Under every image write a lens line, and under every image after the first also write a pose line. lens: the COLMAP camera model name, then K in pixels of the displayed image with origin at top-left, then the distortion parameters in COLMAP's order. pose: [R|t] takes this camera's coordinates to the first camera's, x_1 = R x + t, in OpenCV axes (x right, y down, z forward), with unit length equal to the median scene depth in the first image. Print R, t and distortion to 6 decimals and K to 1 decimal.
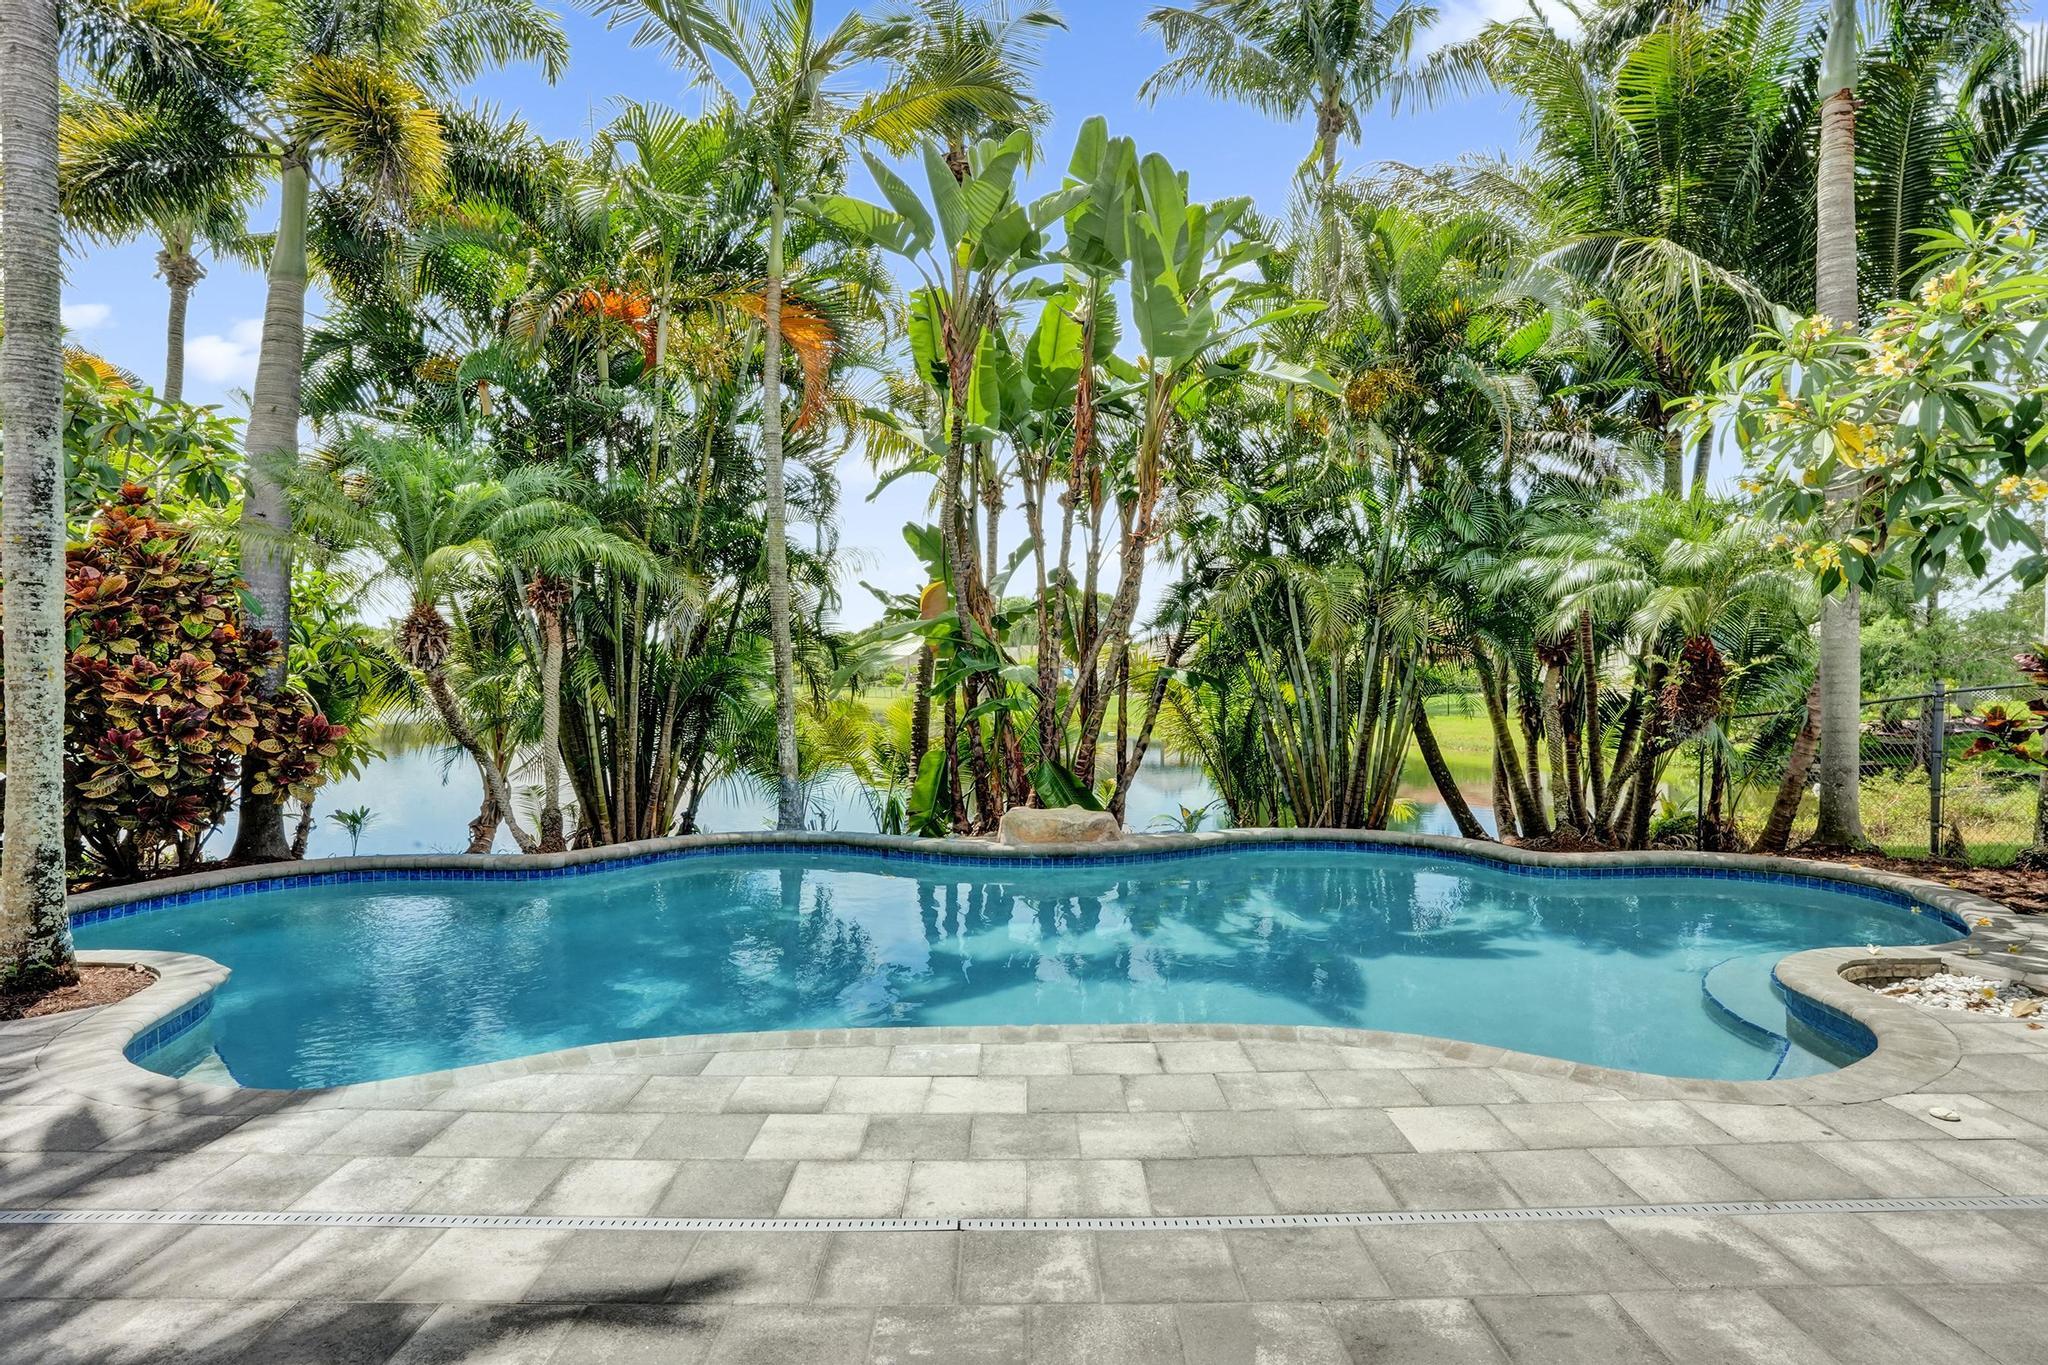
lens RADIAL K [[1067.3, 0, 1037.4], [0, 1067.3, 677.1], [0, 0, 1]] dist [-0.059602, 0.022091]
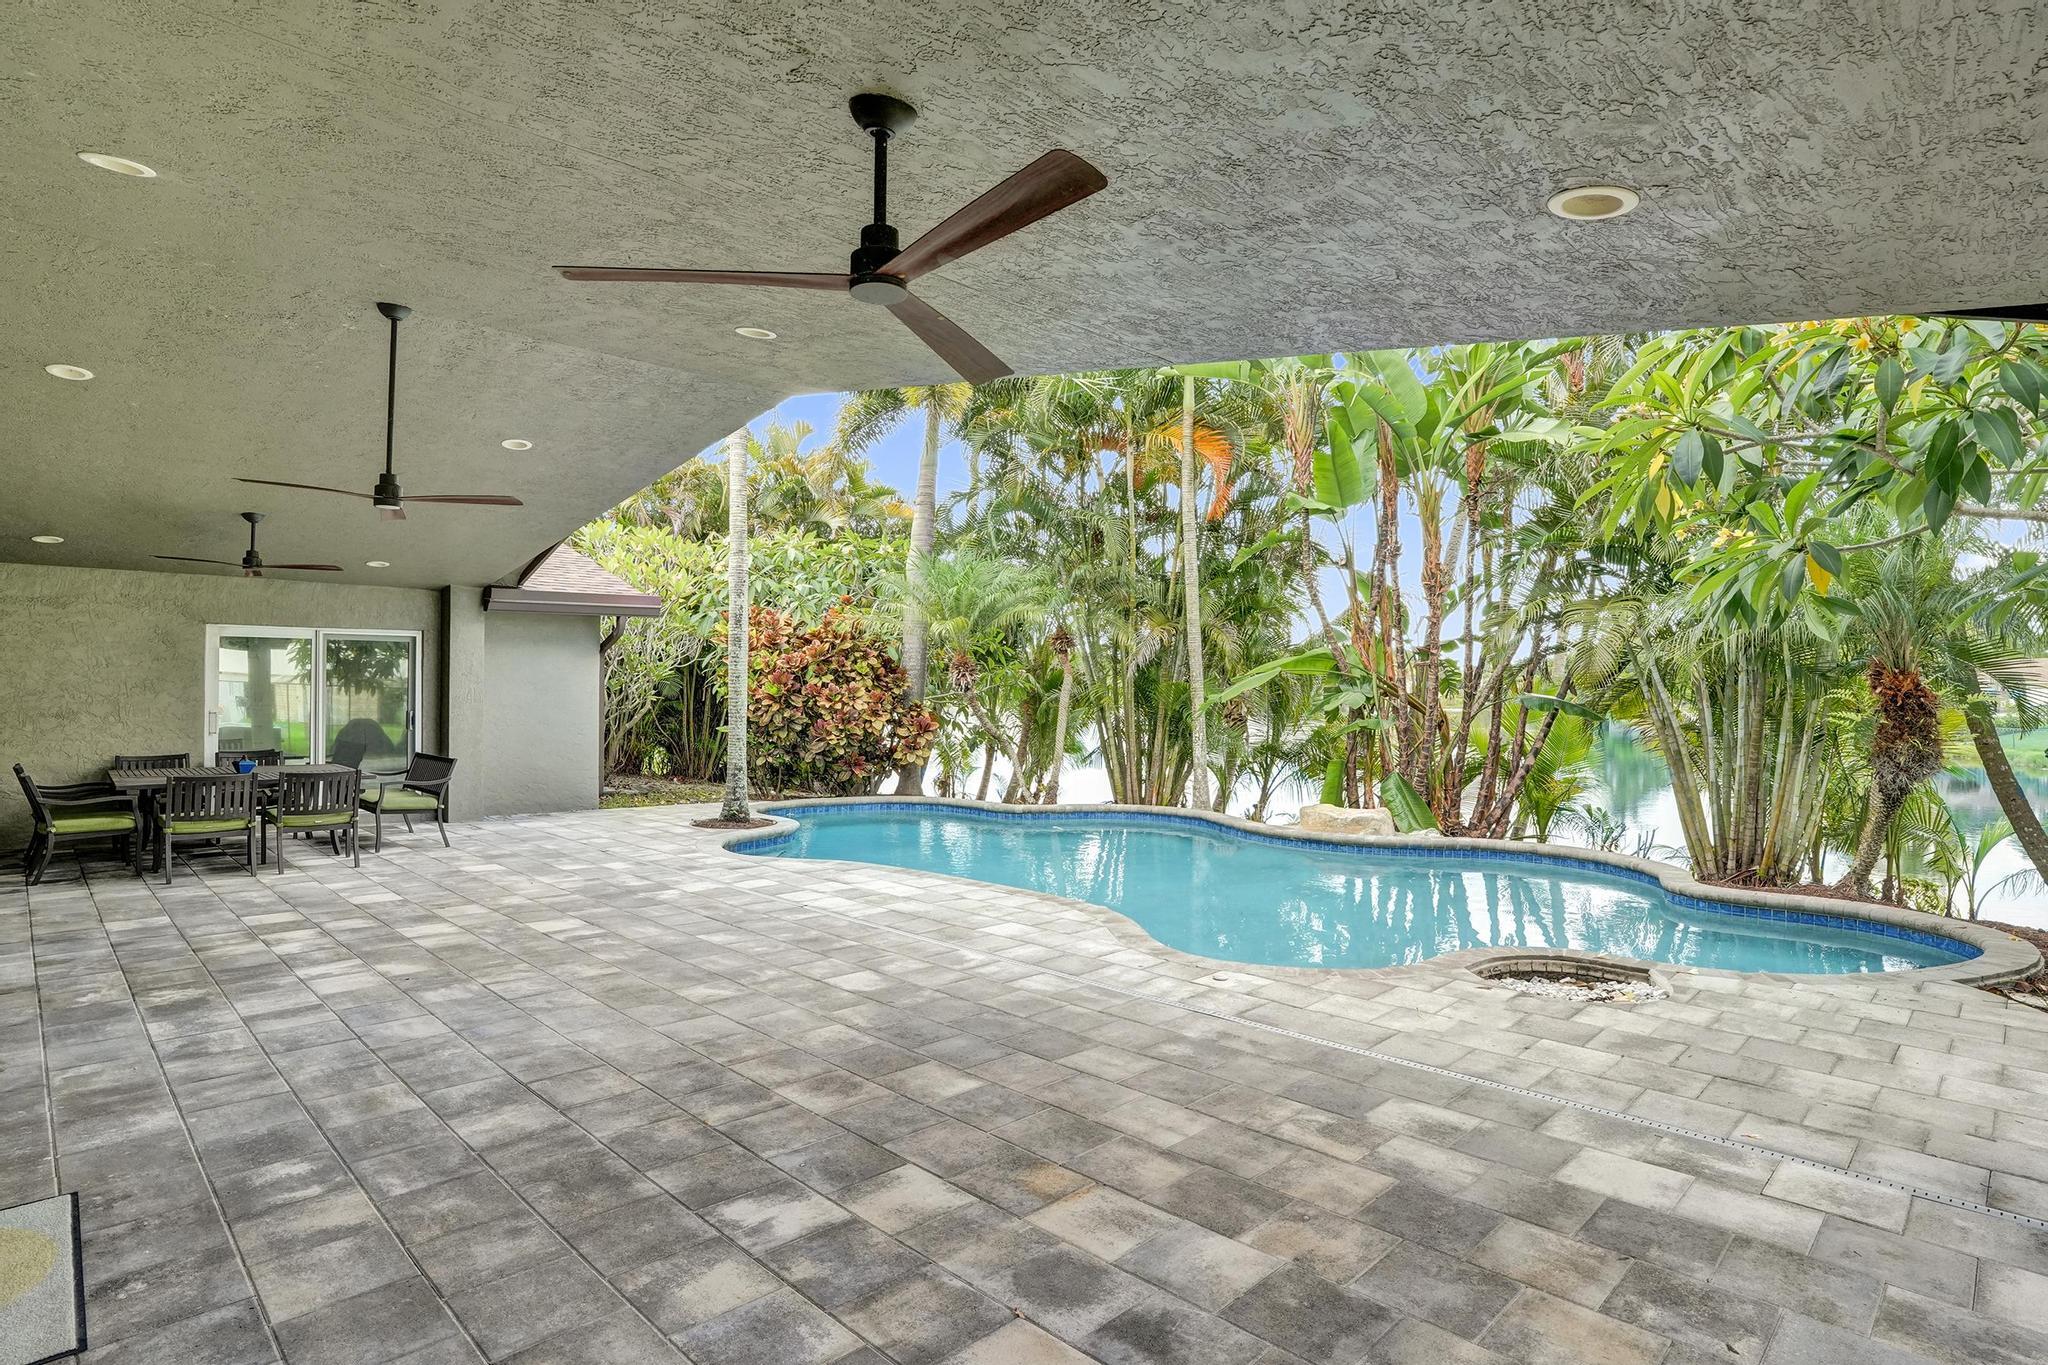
lens RADIAL K [[1067.3, 0, 1020.4], [0, 1067.3, 675.6], [0, 0, 1]] dist [-0.059602, 0.022091]
pose [[0.706182, 0.001180, -0.708030, 0.788697], [-0.011942, 0.999876, -0.010244, -0.017265], [0.707930, 0.015690, 0.706108, -0.188973]]
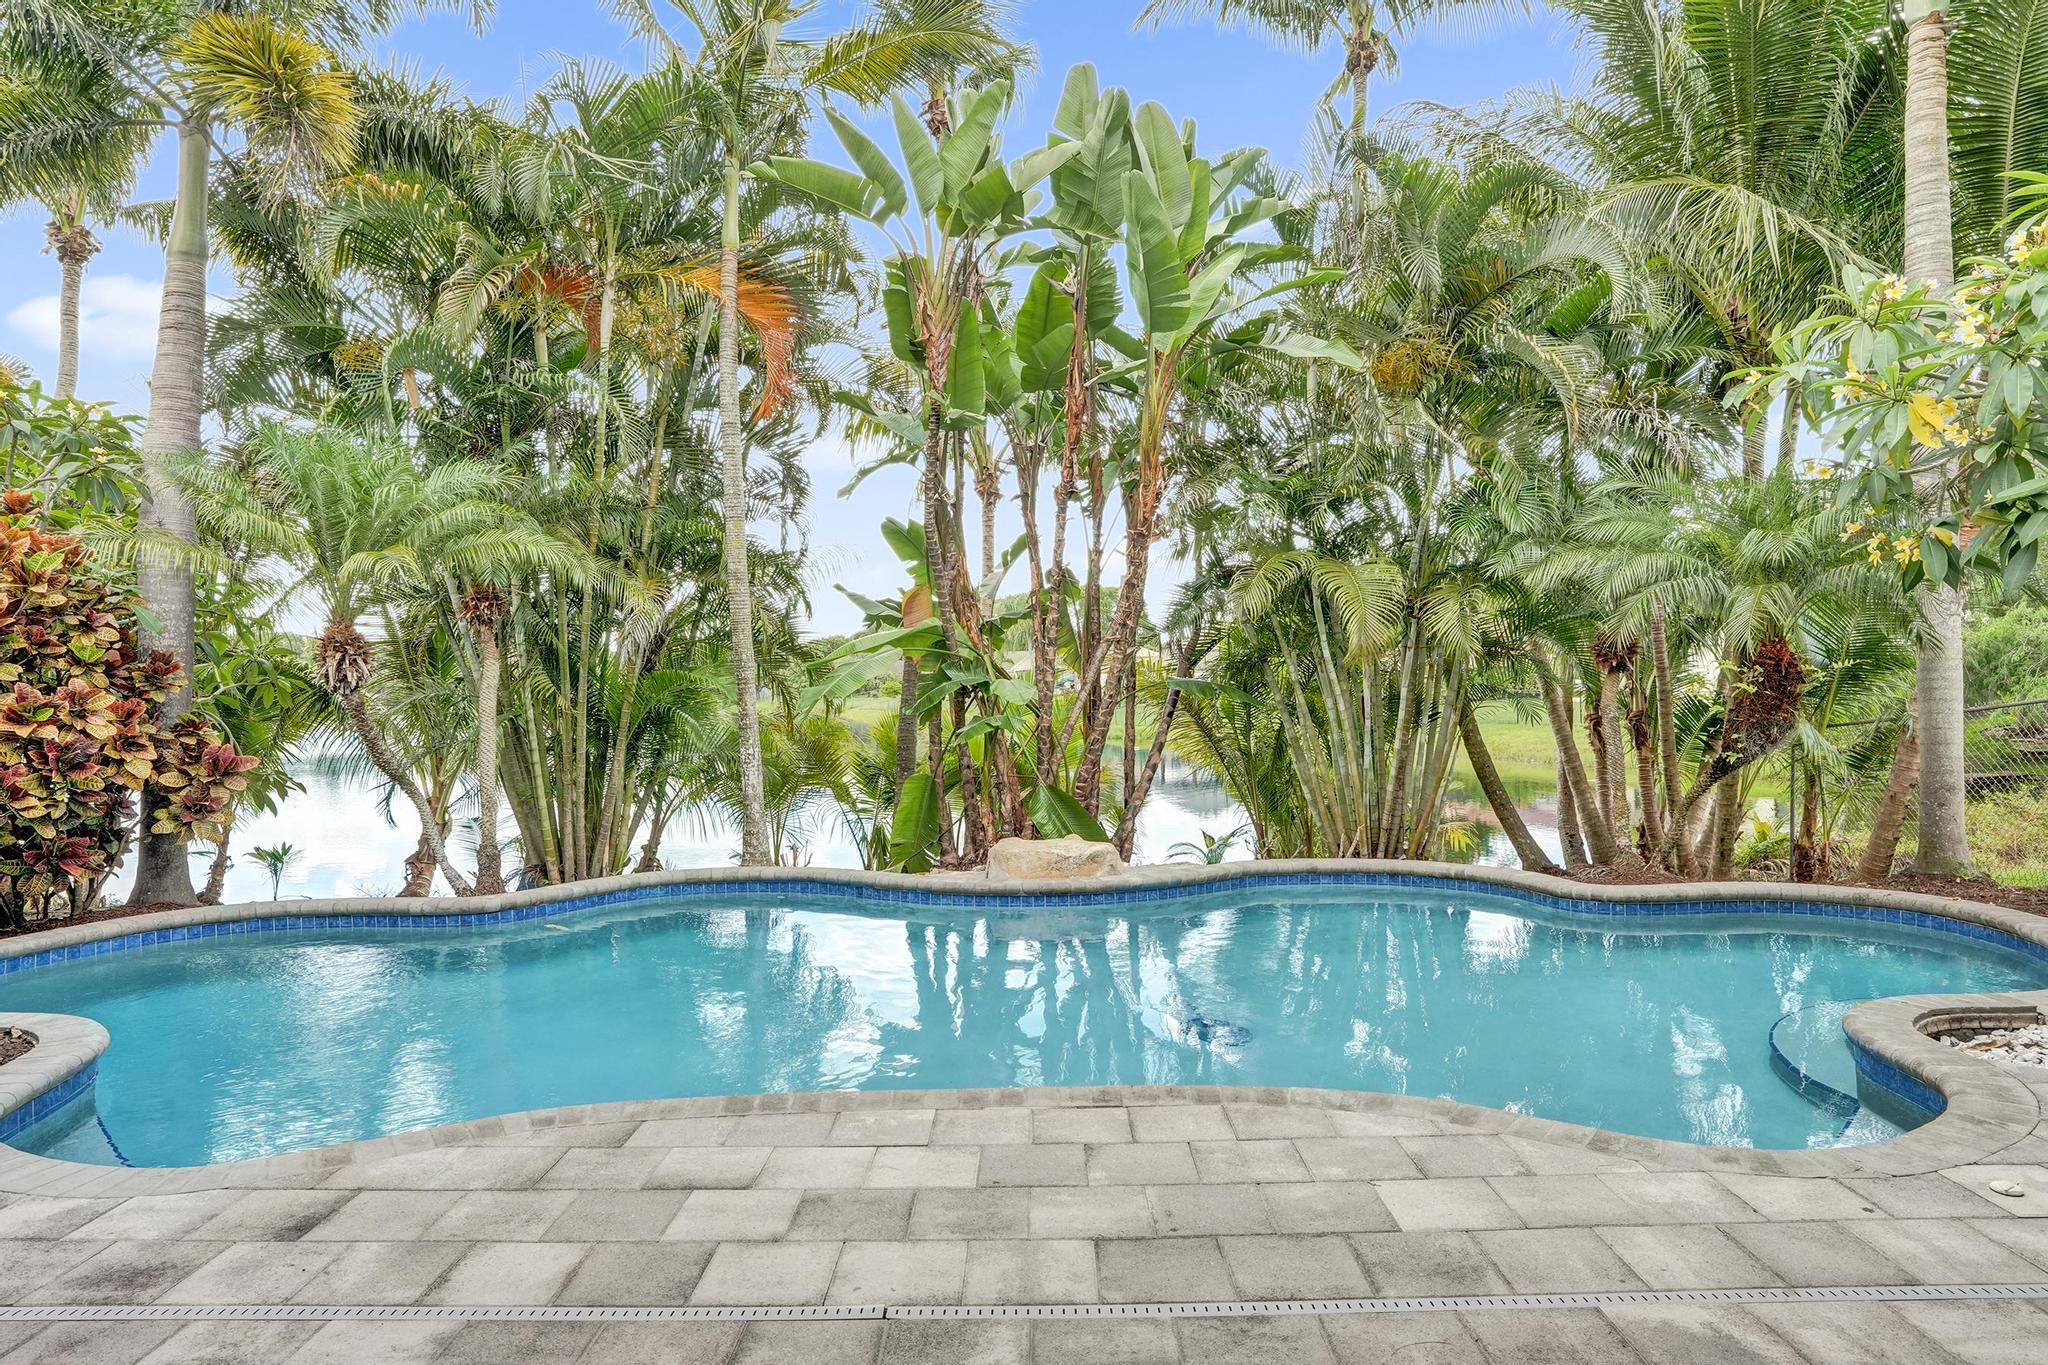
lens RADIAL K [[1212.6, 0, 1037.0], [0, 1212.6, 669.3], [0, 0, 1]] dist [-0.046047, 0.020161]
pose [[0.999773, -0.012861, -0.017011, 0.029511], [0.012672, 0.999857, -0.011190, -0.008882], [0.017152, 0.010972, 0.999793, -0.015867]]
